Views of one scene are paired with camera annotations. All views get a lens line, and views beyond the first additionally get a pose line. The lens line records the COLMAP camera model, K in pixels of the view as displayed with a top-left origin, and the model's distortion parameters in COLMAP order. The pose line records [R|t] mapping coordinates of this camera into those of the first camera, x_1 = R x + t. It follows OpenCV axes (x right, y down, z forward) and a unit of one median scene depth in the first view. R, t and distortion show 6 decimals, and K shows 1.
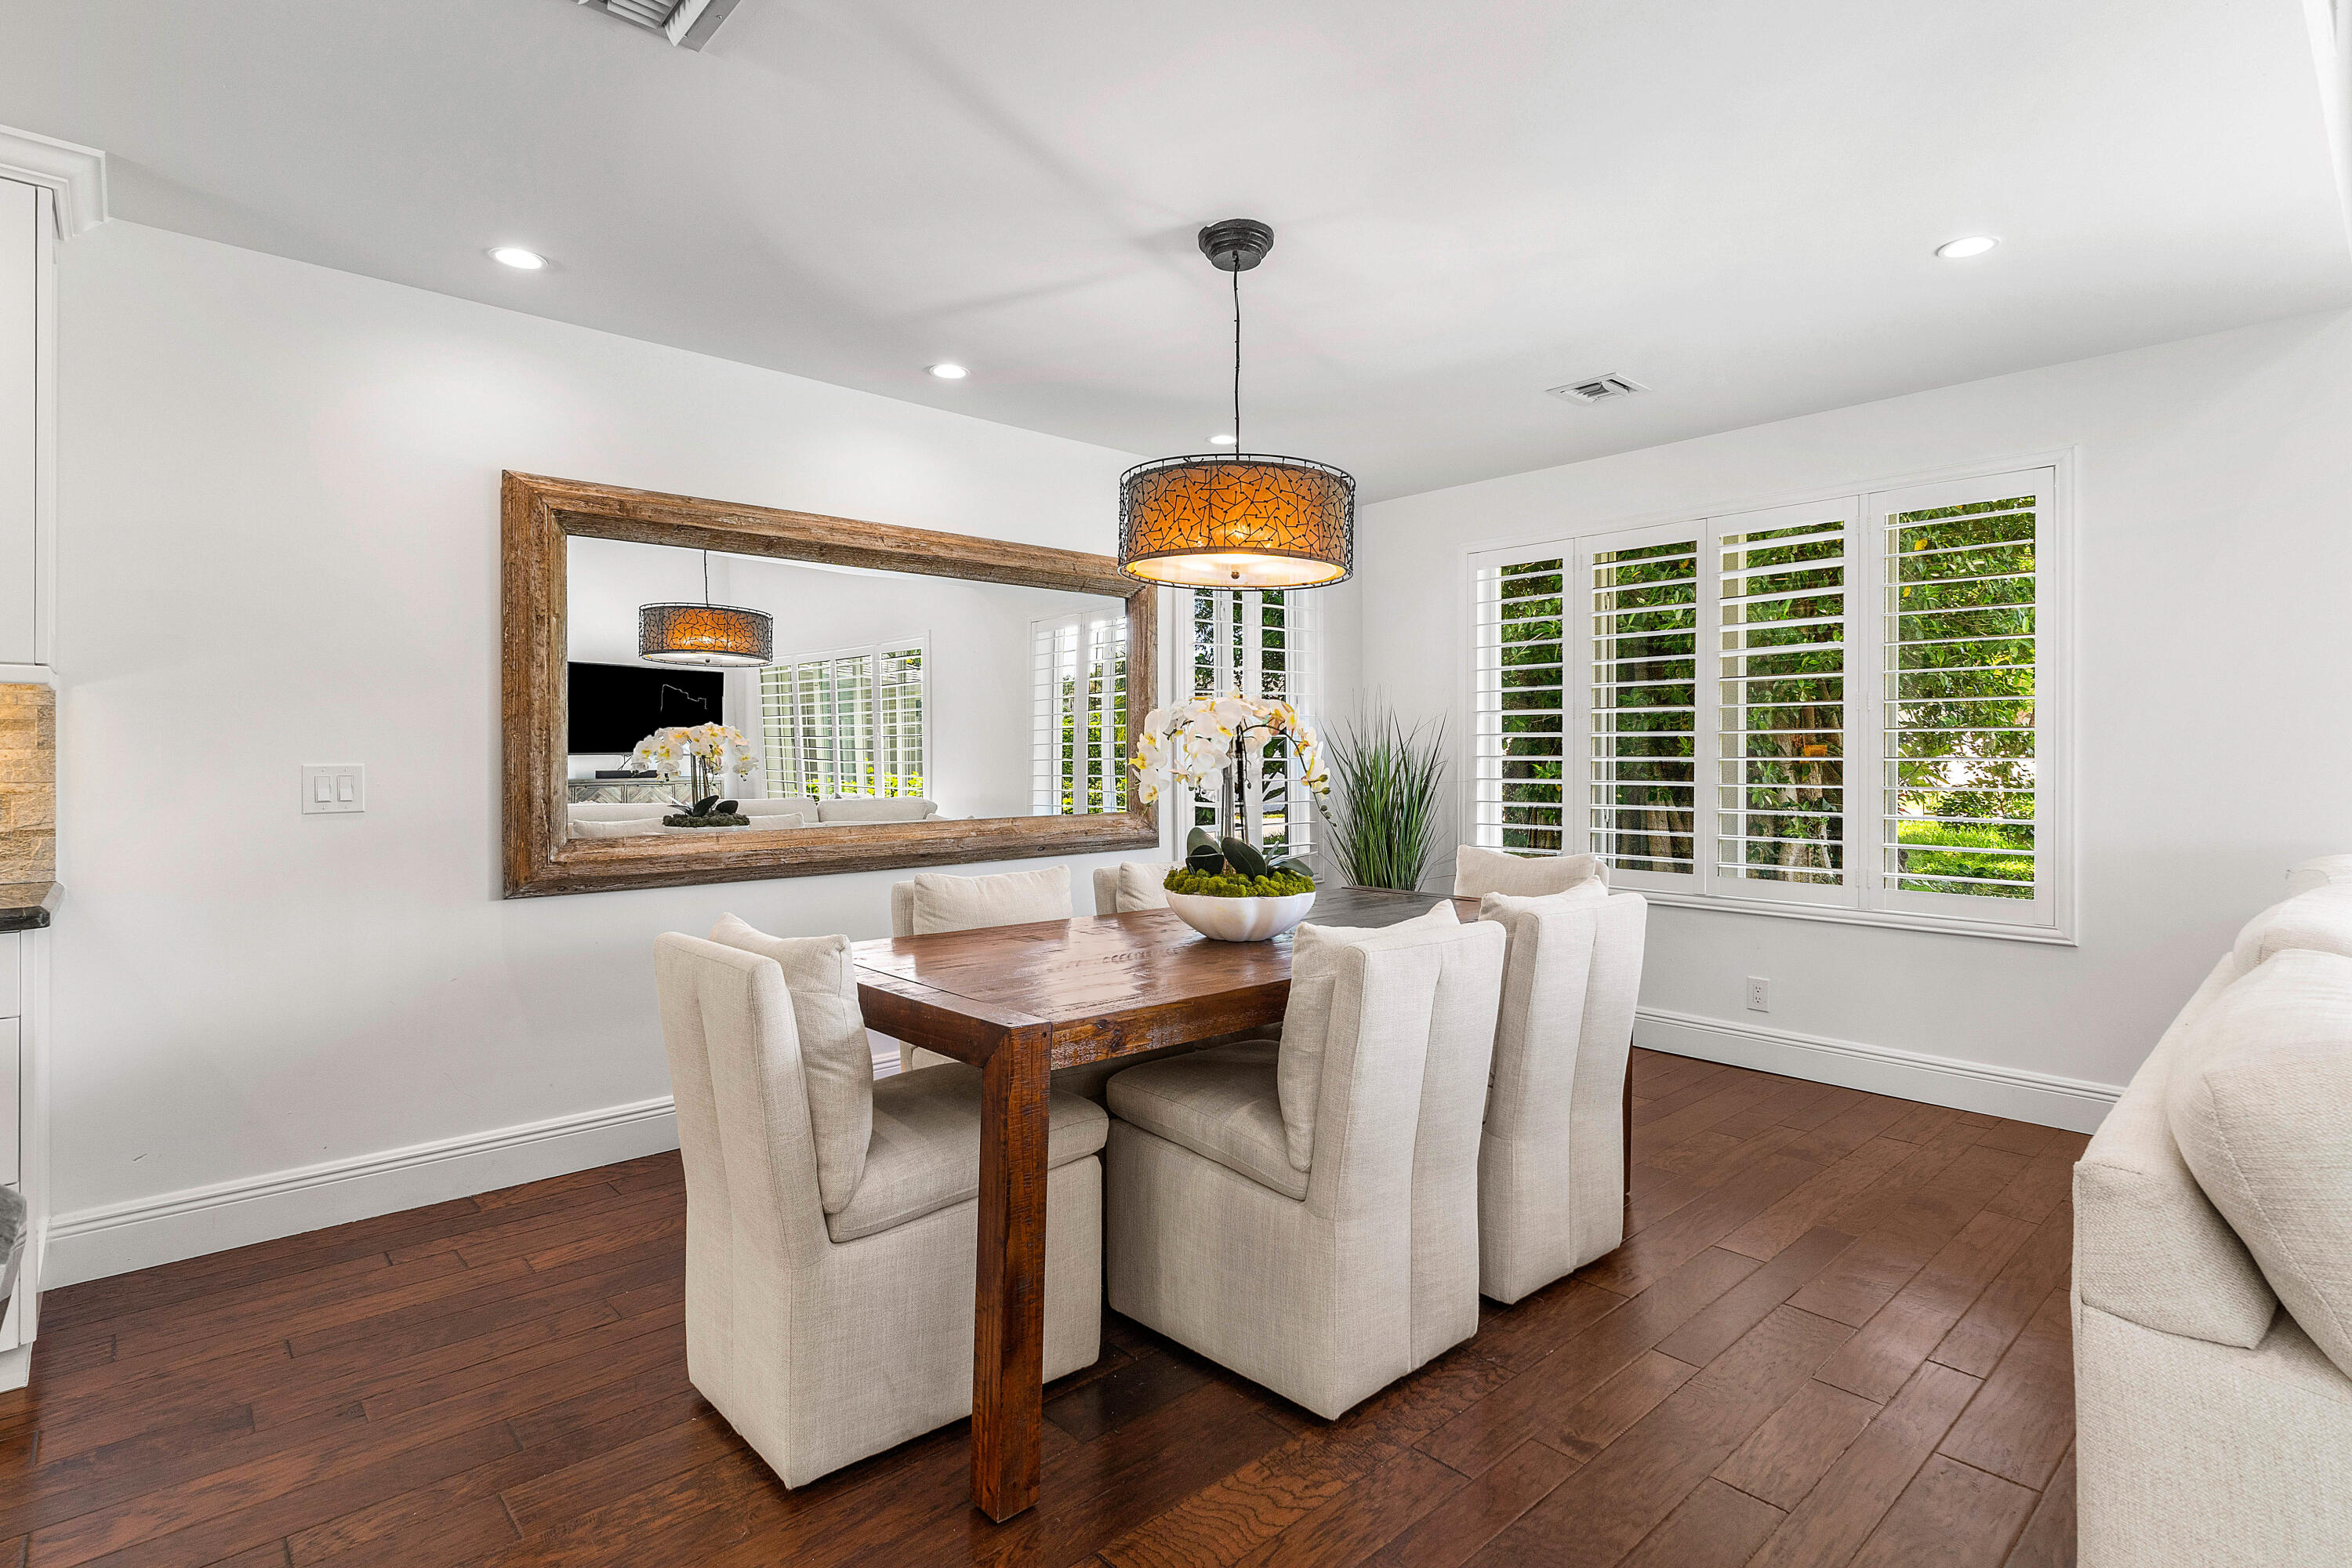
lens RADIAL K [[1153.9, 0, 1178.4], [0, 1153.9, 755.2], [0, 0, 1]] dist [0.007924, -0.000822]
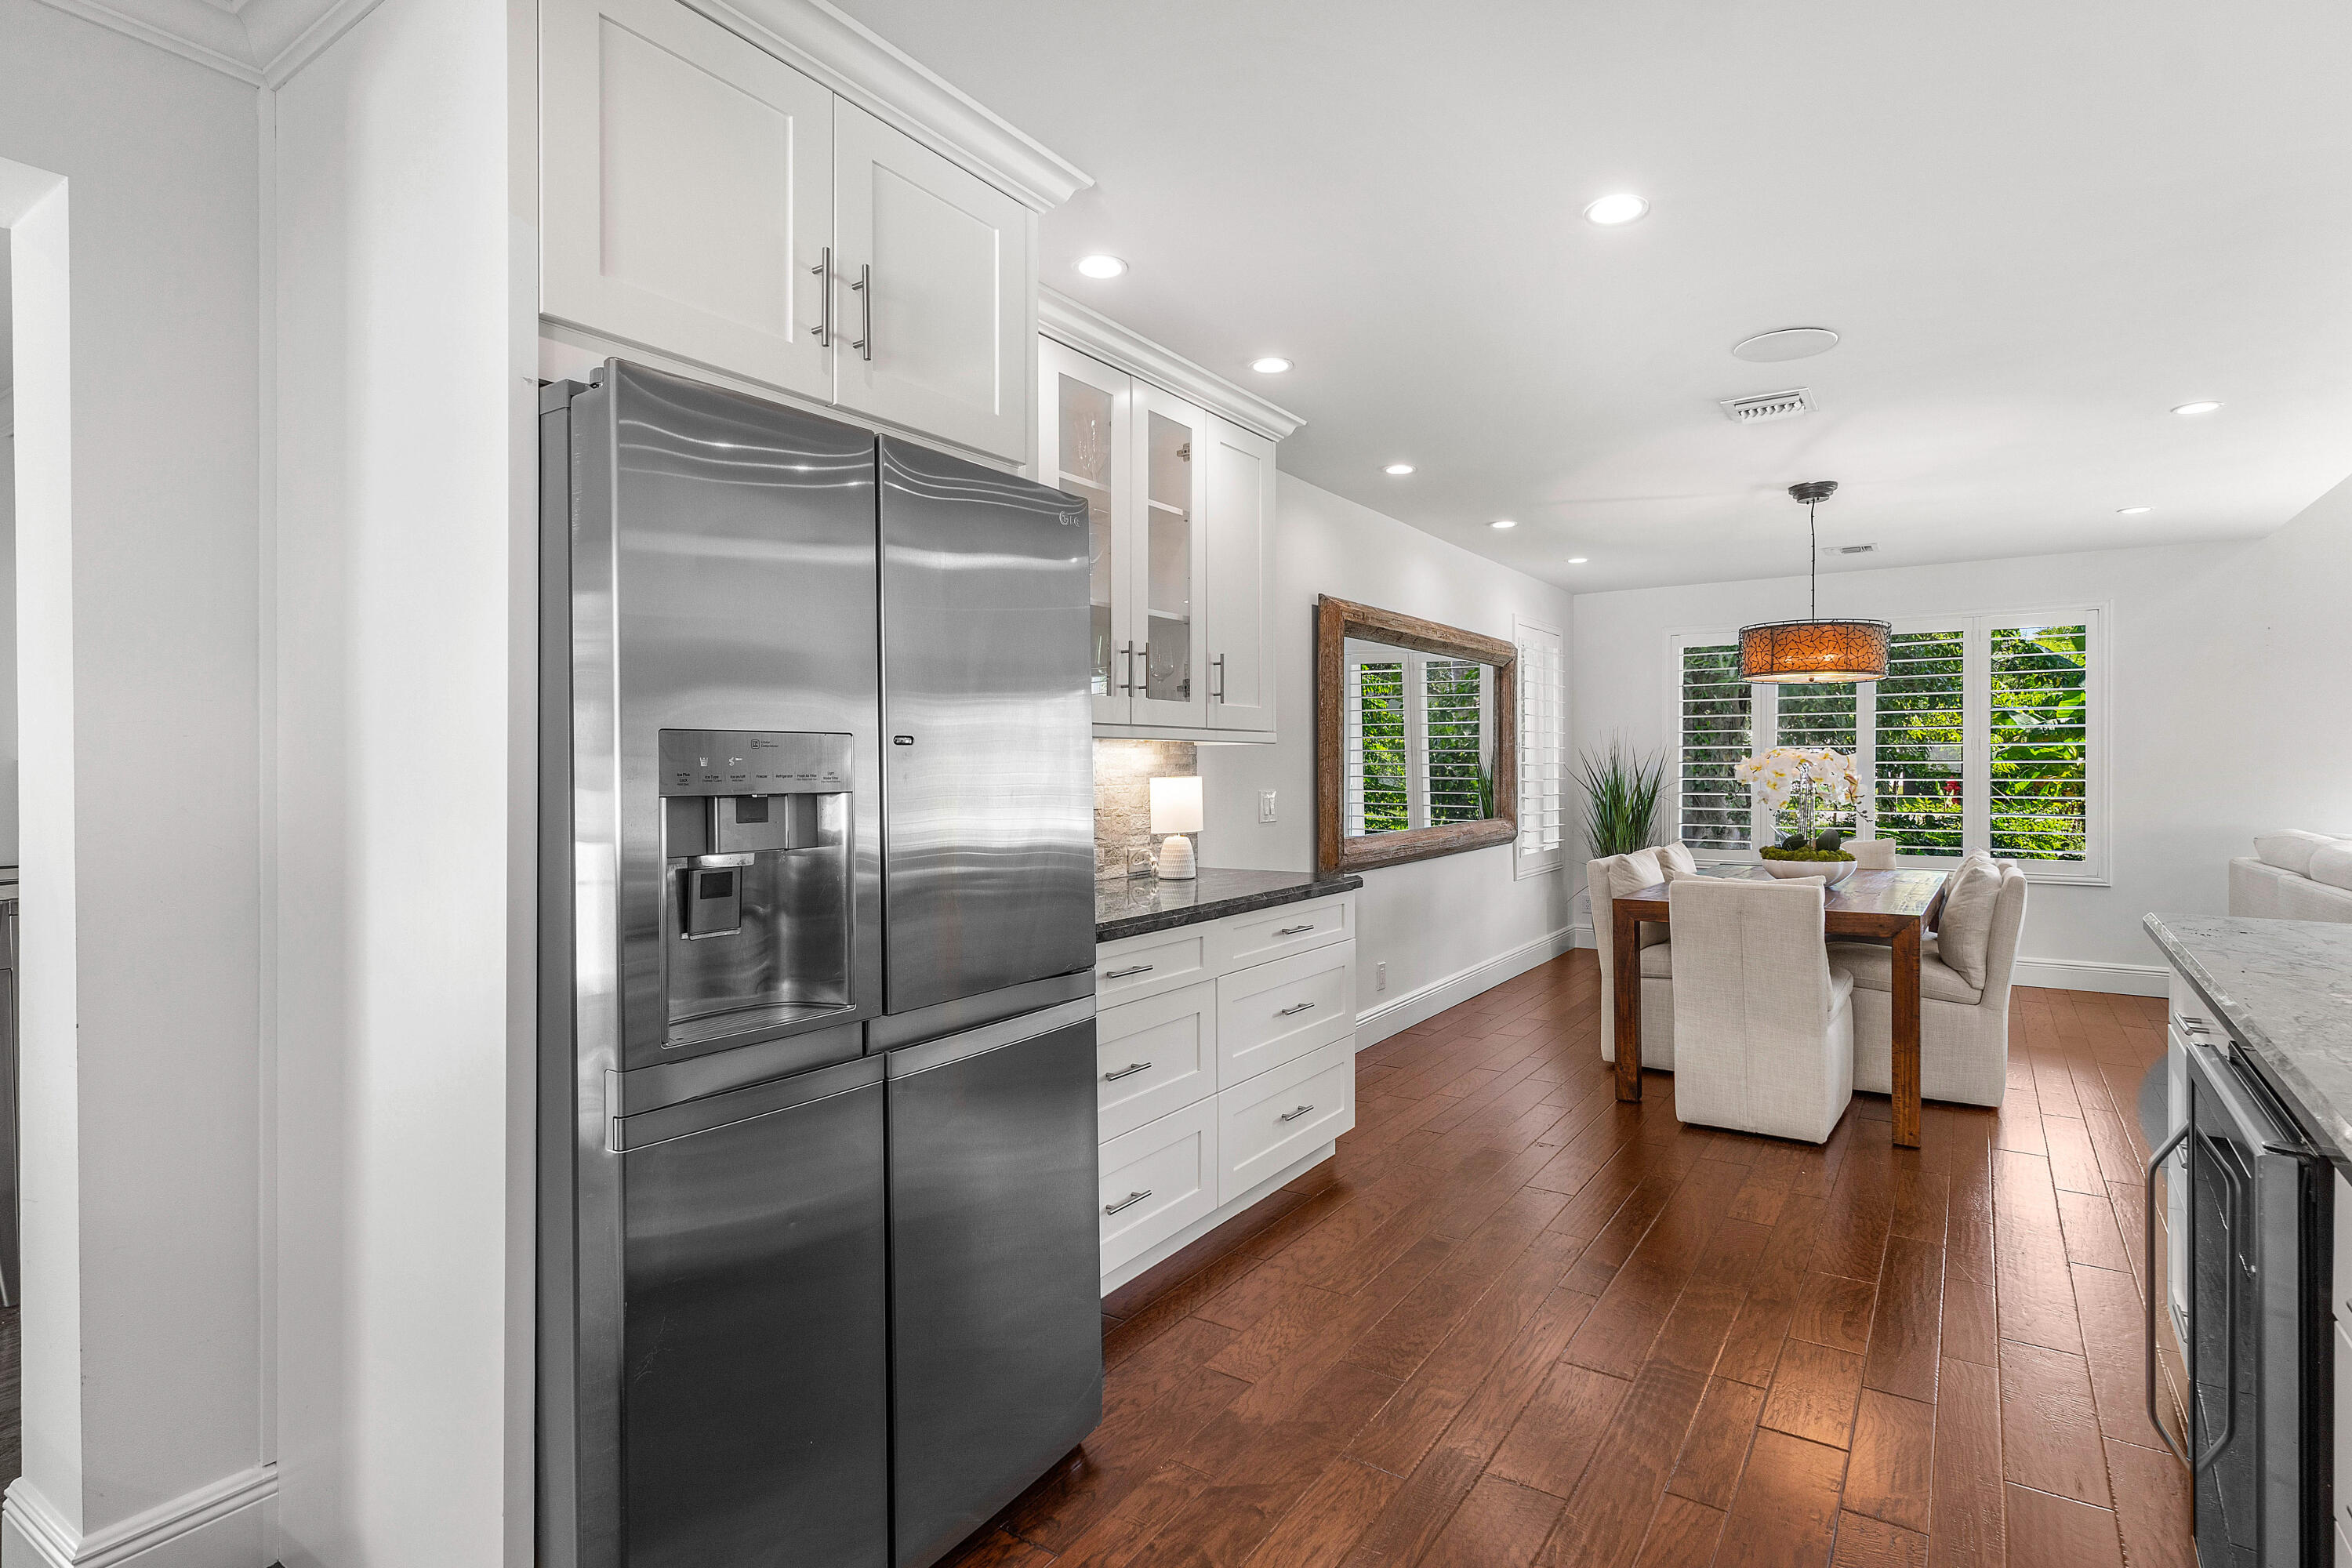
lens RADIAL K [[1148.5, 0, 1154.5], [0, 1148.5, 776.4], [0, 0, 1]] dist [0.003687, 0.000898]
pose [[0.976606, -0.003512, 0.215007, -1.119333], [0.003376, 0.999994, 0.000996, -0.012186], [-0.215009, -0.000247, 0.976612, -0.421218]]
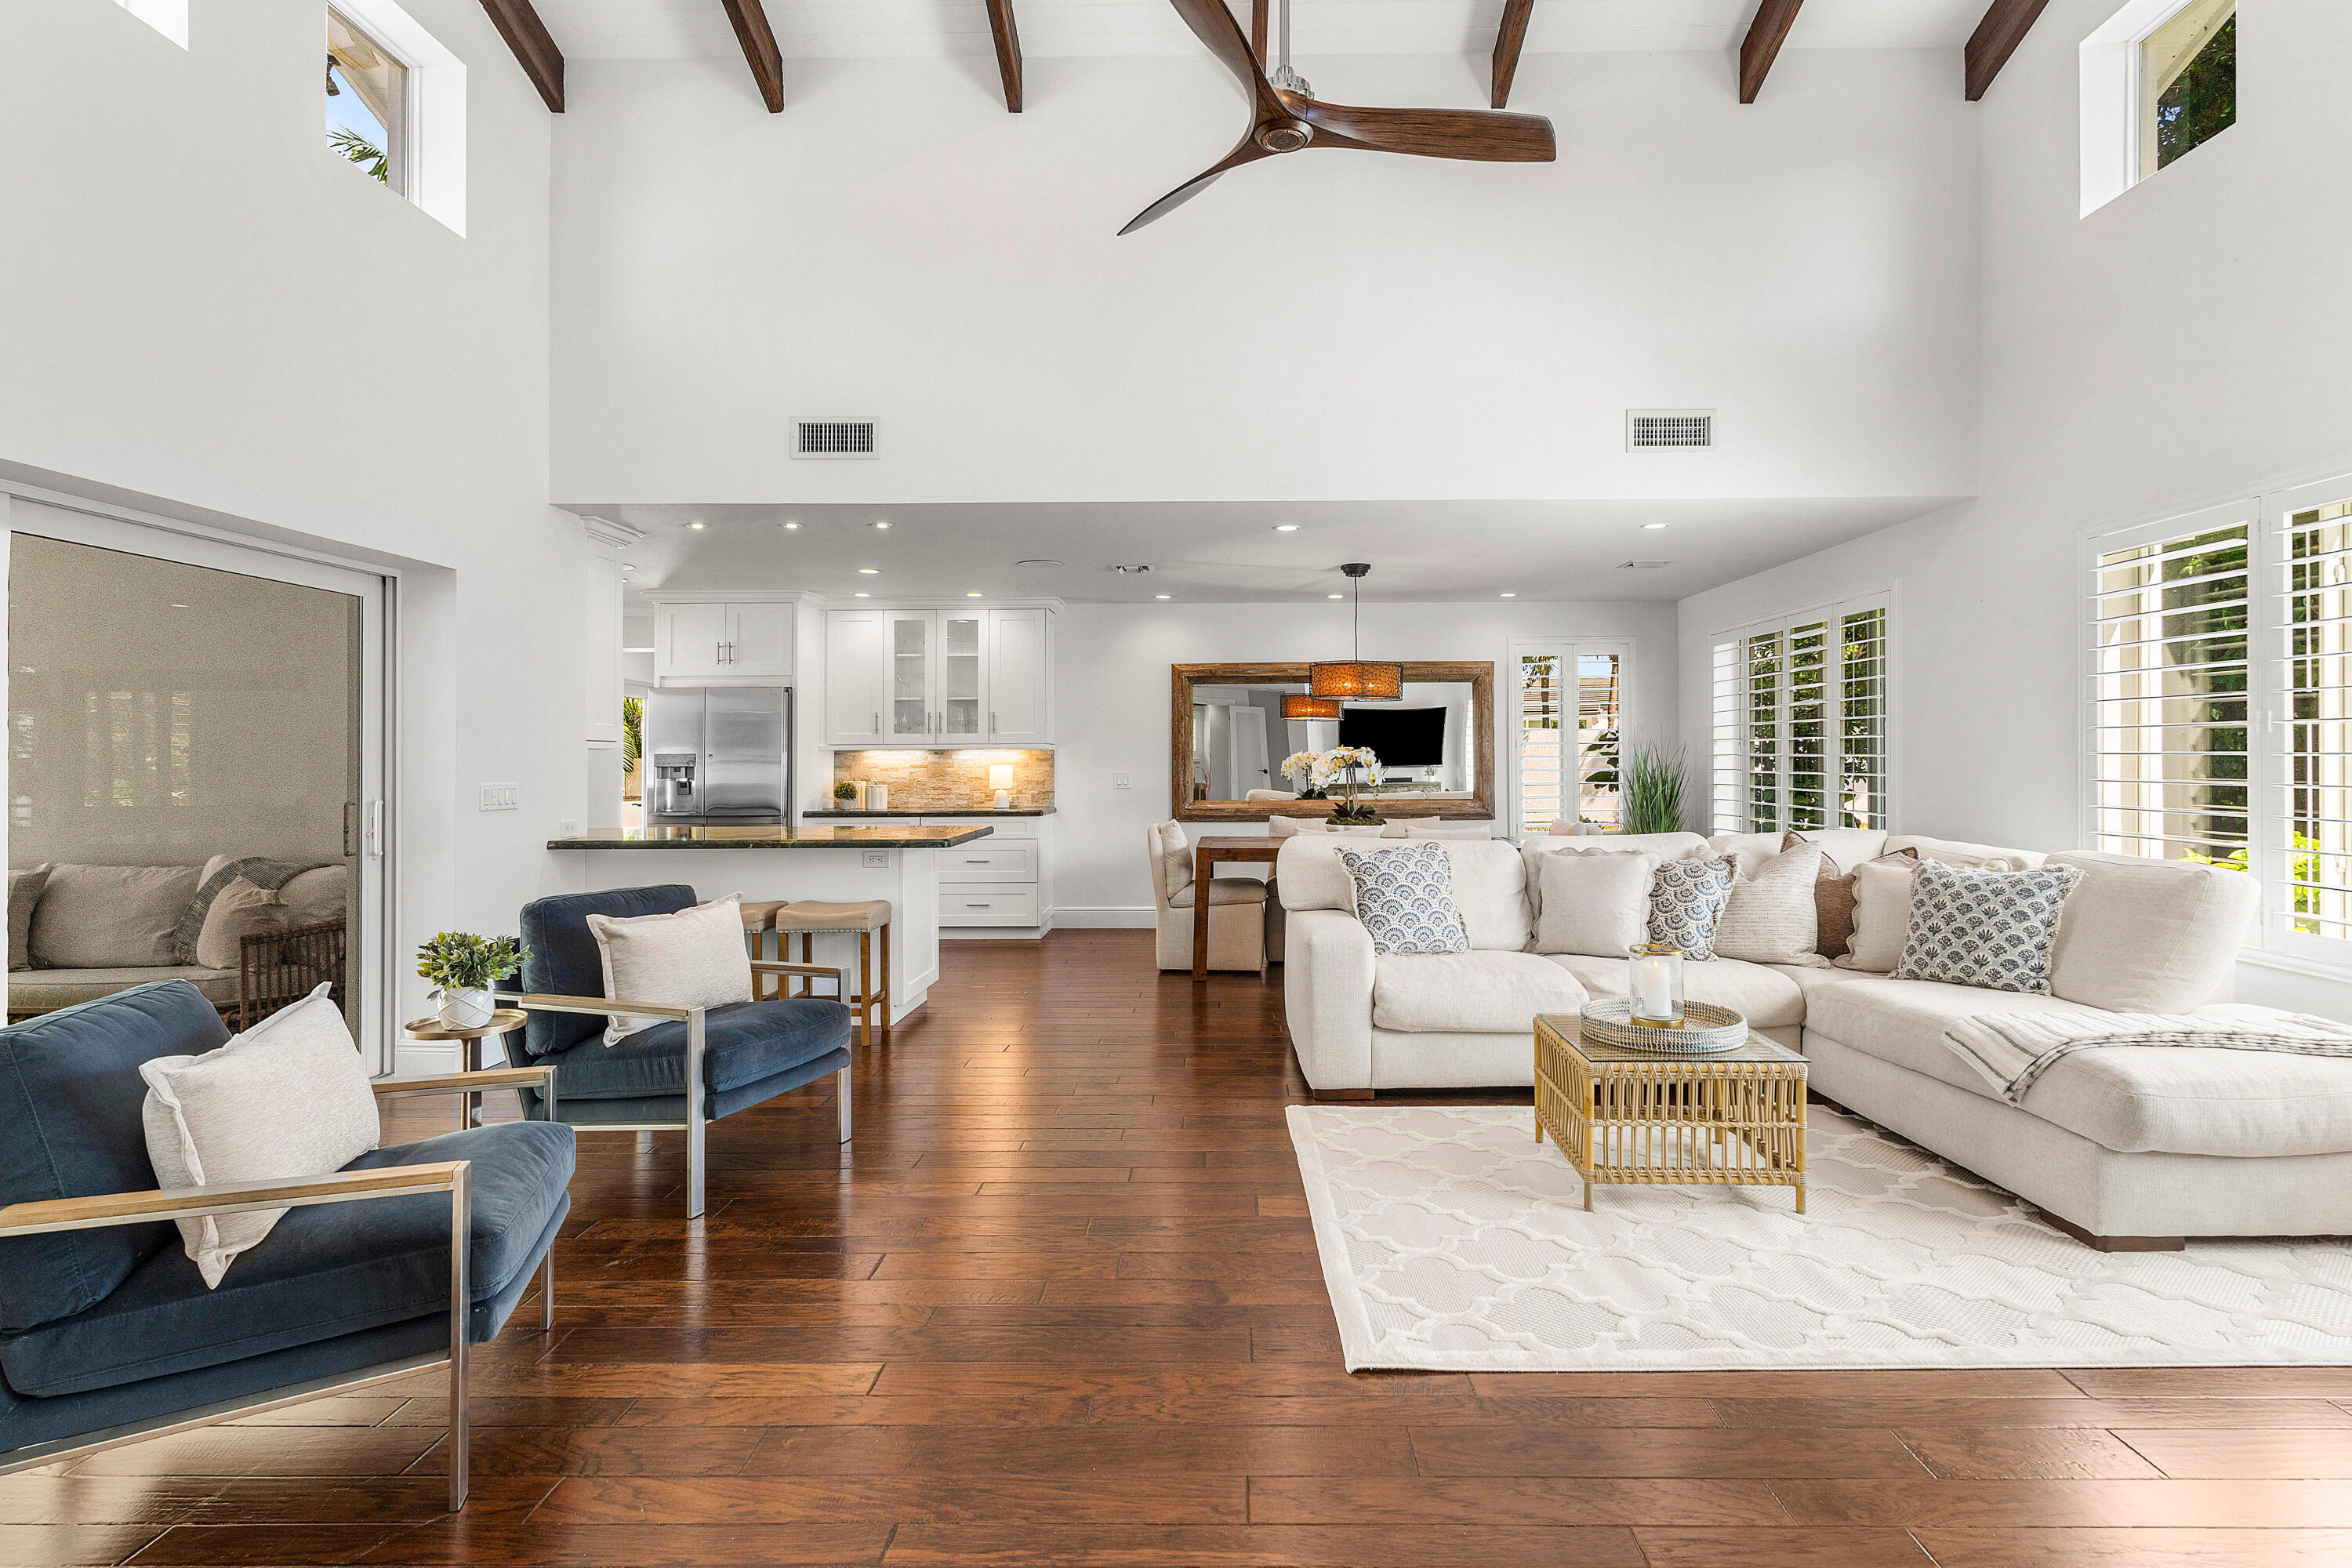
lens RADIAL K [[1121.7, 0, 1219.6], [0, 1121.7, 756.9], [0, 0, 1]] dist [0.000909, 0.000213]
pose [[0.736450, -0.001905, -0.676489, 1.284975], [0.001786, 0.999998, -0.000872, -0.025266], [0.676489, -0.000566, 0.736452, -0.868600]]
